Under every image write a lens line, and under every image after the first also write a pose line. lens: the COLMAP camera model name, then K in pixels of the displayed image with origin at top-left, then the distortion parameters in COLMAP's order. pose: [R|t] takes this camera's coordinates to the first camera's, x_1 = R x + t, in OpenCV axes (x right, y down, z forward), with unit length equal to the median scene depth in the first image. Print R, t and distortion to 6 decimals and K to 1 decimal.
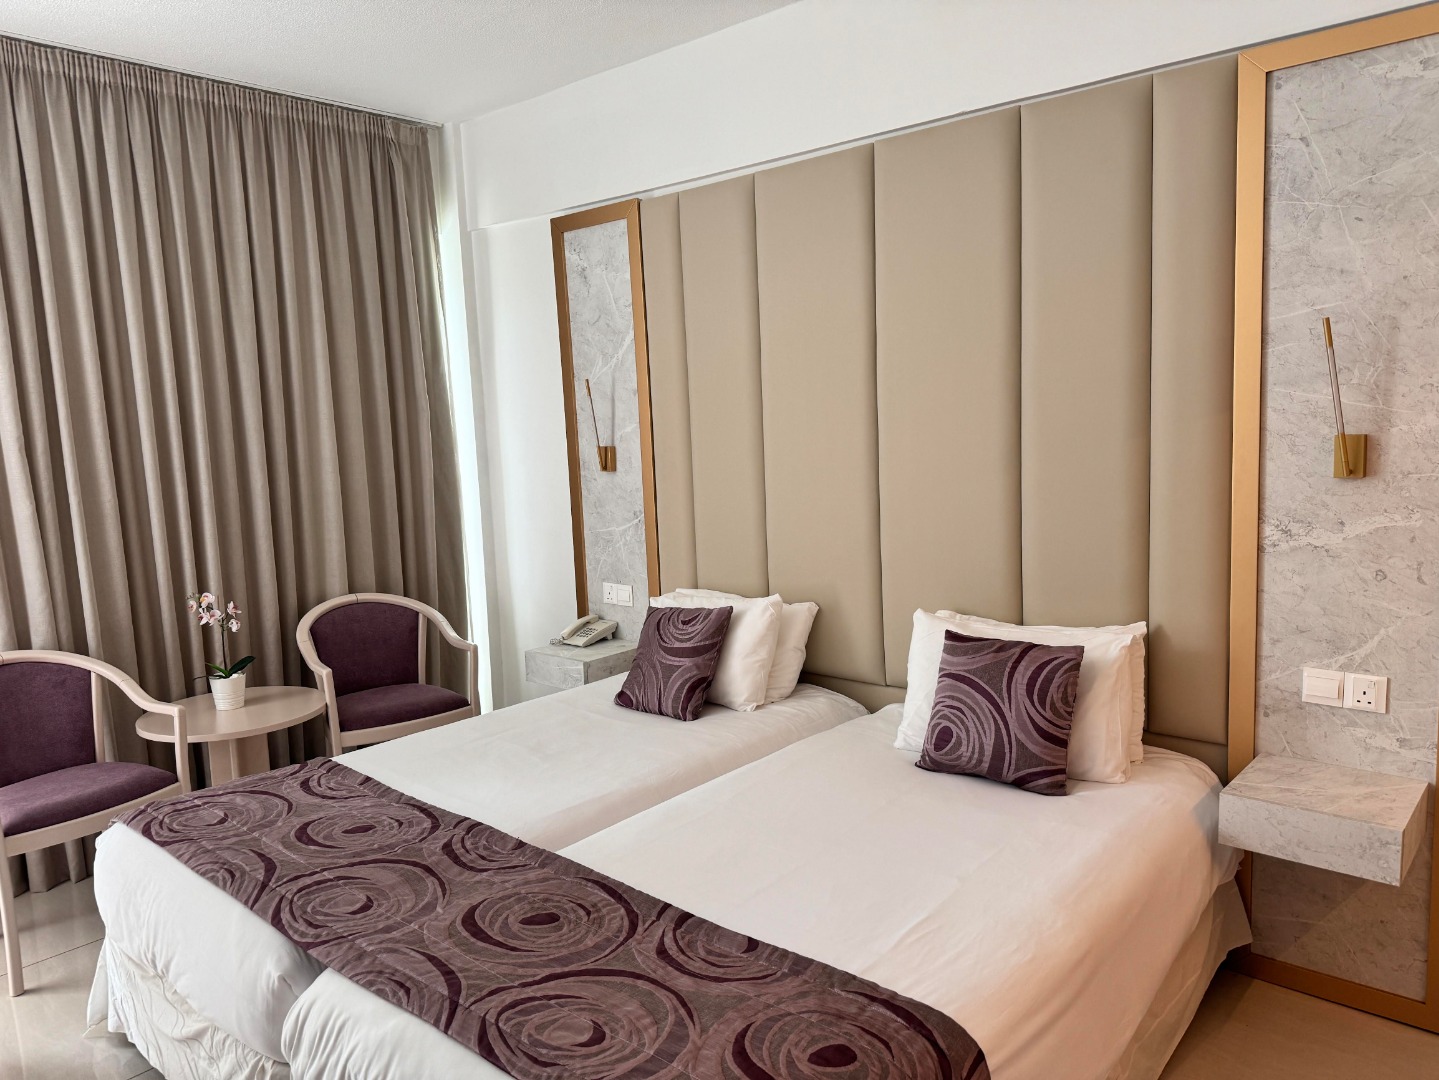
lens RADIAL K [[1013.1, 0, 731.7], [0, 1013.1, 533.9], [0, 0, 1]] dist [0.032461, -0.039735]
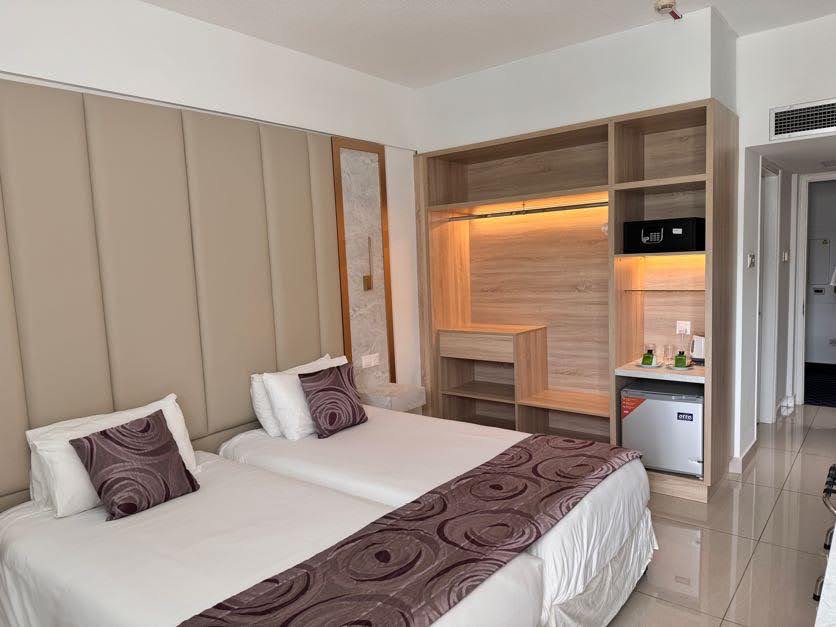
lens RADIAL K [[588.6, 0, 414.3], [0, 588.6, 319.2], [0, 0, 1]] dist [0.032461, -0.039735]
pose [[-0.049995, -0.060044, 0.996943, -0.894382], [0.158221, 0.985110, 0.067266, -0.050901], [-0.986137, 0.161100, -0.039751, 0.746652]]
